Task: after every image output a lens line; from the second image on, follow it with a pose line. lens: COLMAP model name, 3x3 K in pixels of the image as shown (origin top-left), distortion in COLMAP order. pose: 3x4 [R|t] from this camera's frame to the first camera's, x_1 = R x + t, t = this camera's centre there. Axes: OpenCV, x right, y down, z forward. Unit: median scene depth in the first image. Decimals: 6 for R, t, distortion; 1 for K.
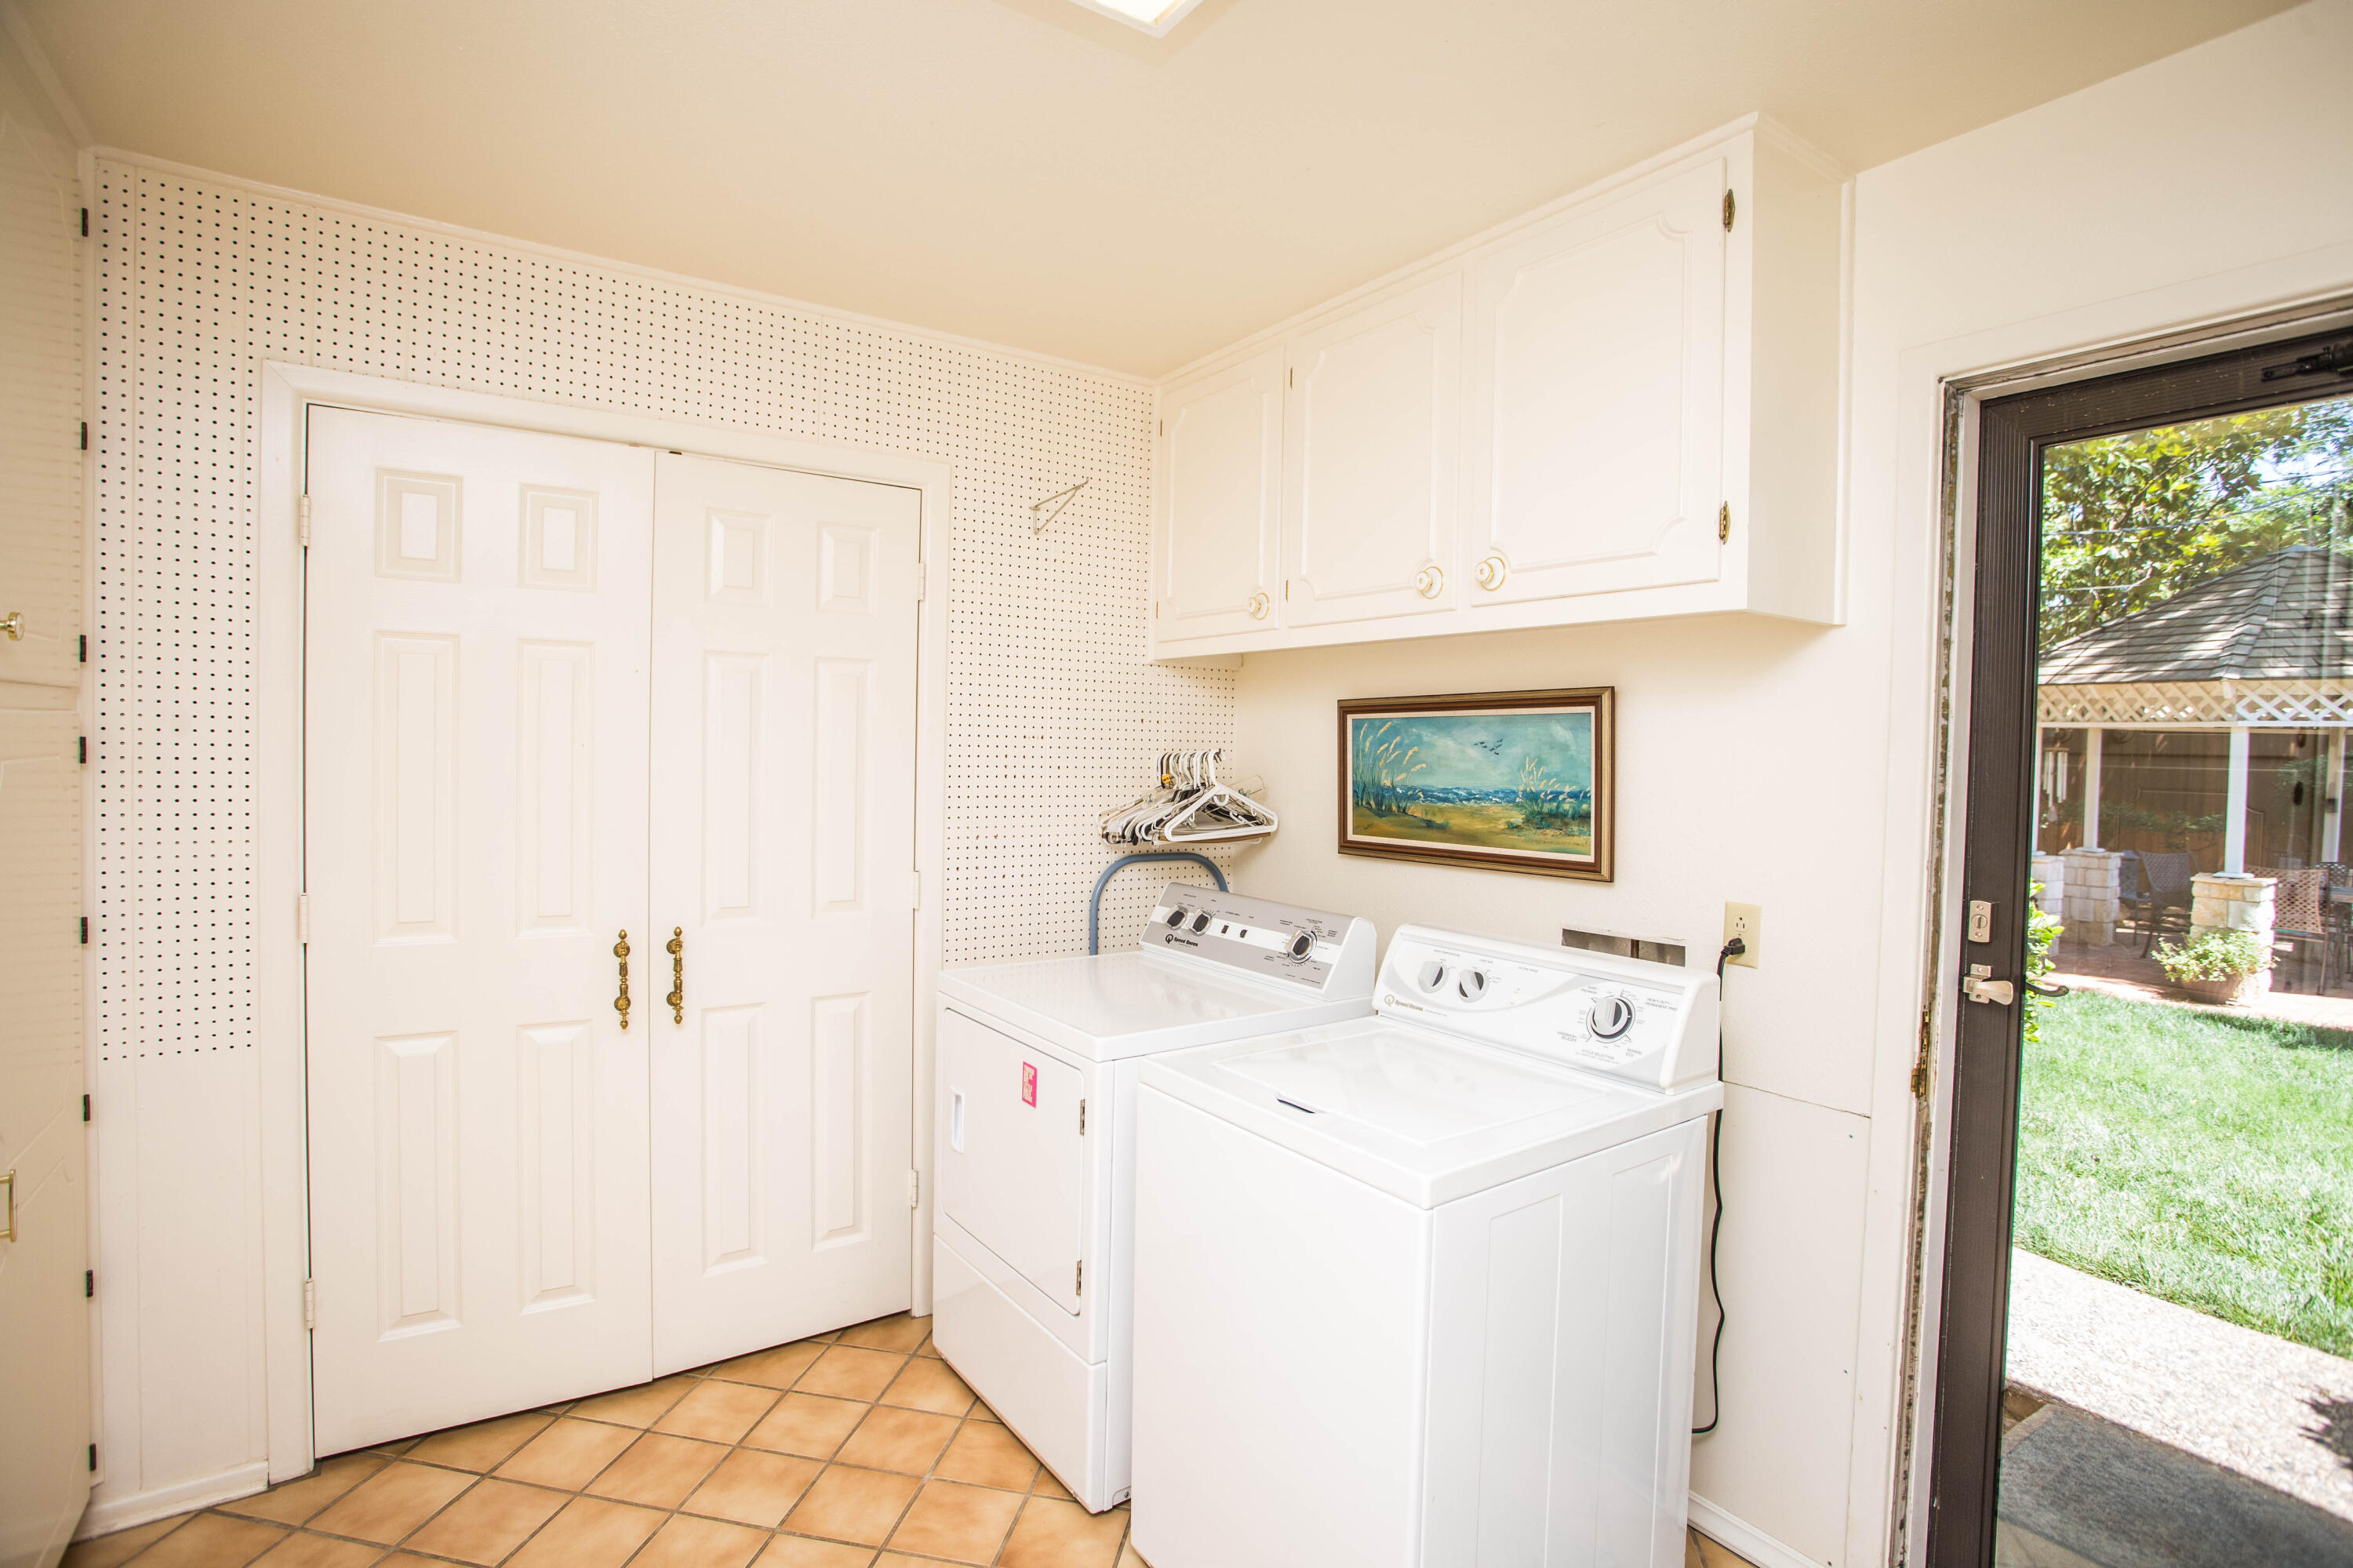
lens RADIAL K [[1139.7, 0, 1172.7], [0, 1139.7, 774.6], [0, 0, 1]] dist [-0.081331, 0.035014]
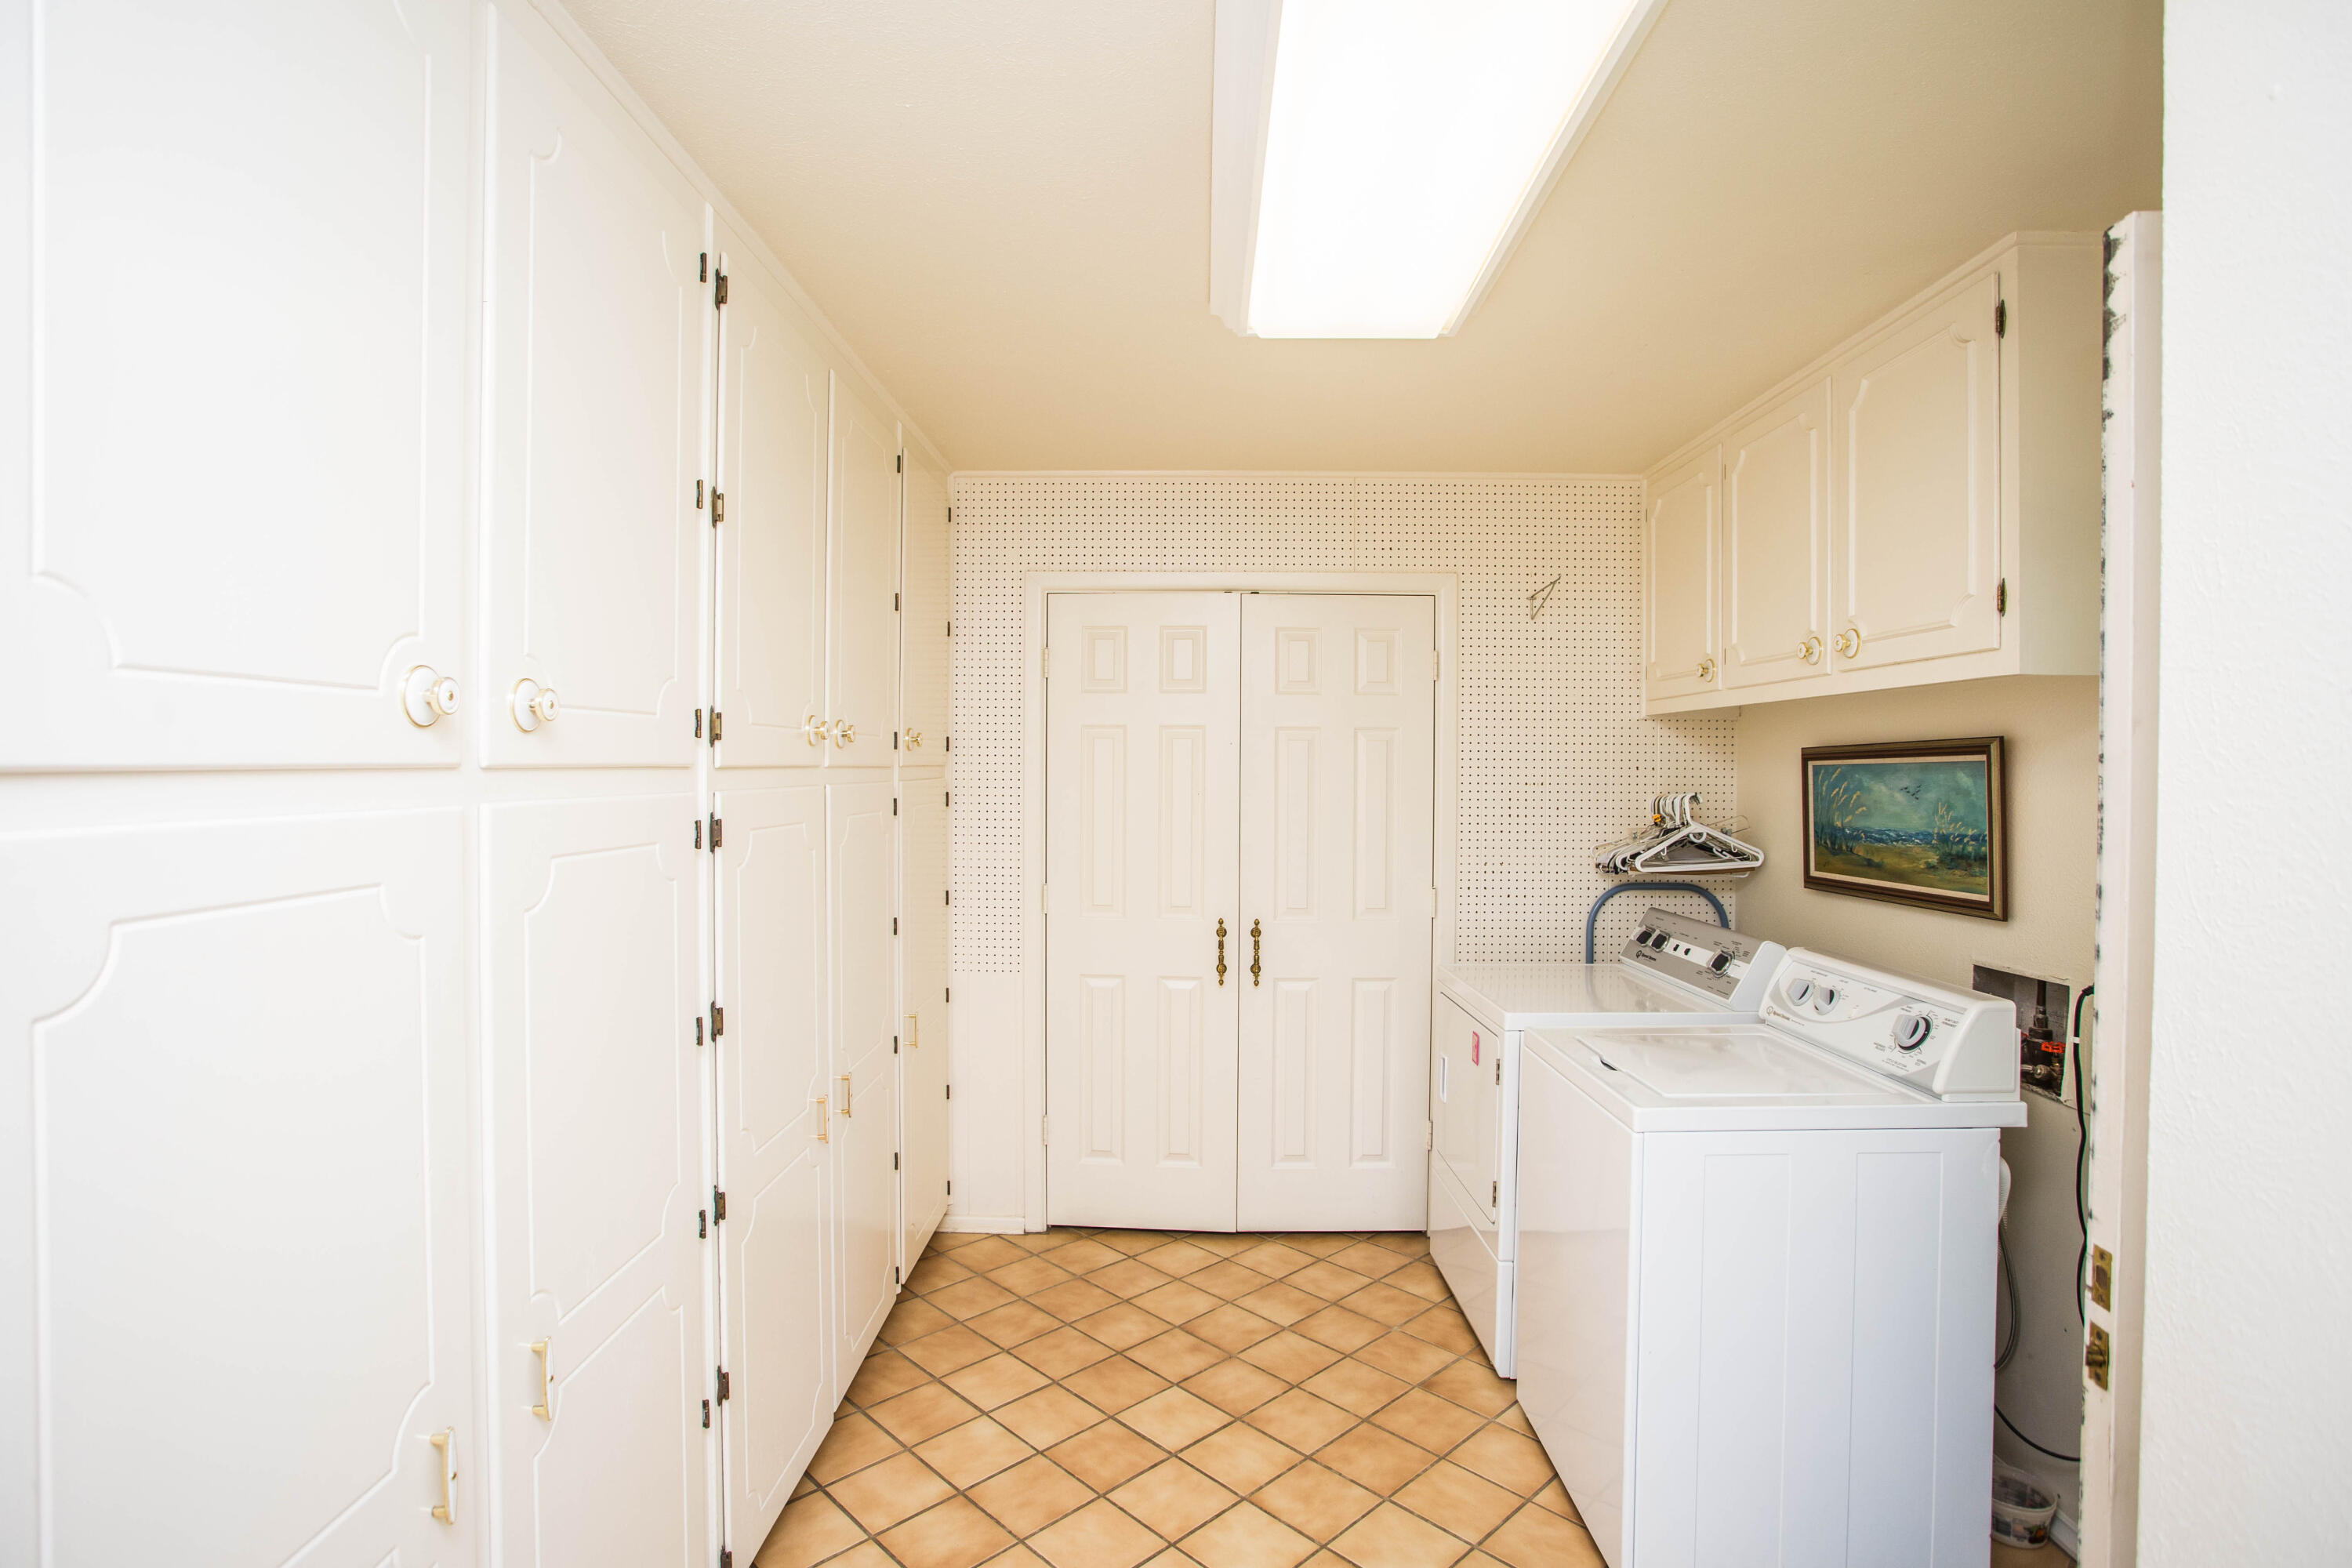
lens RADIAL K [[1139.1, 0, 1172.2], [0, 1139.1, 774.6], [0, 0, 1]] dist [-0.081331, 0.035014]
pose [[0.819405, -0.012895, -0.573070, 0.297014], [-0.002946, 0.999639, -0.026706, -0.010543], [0.573208, 0.023571, 0.819071, -0.257894]]
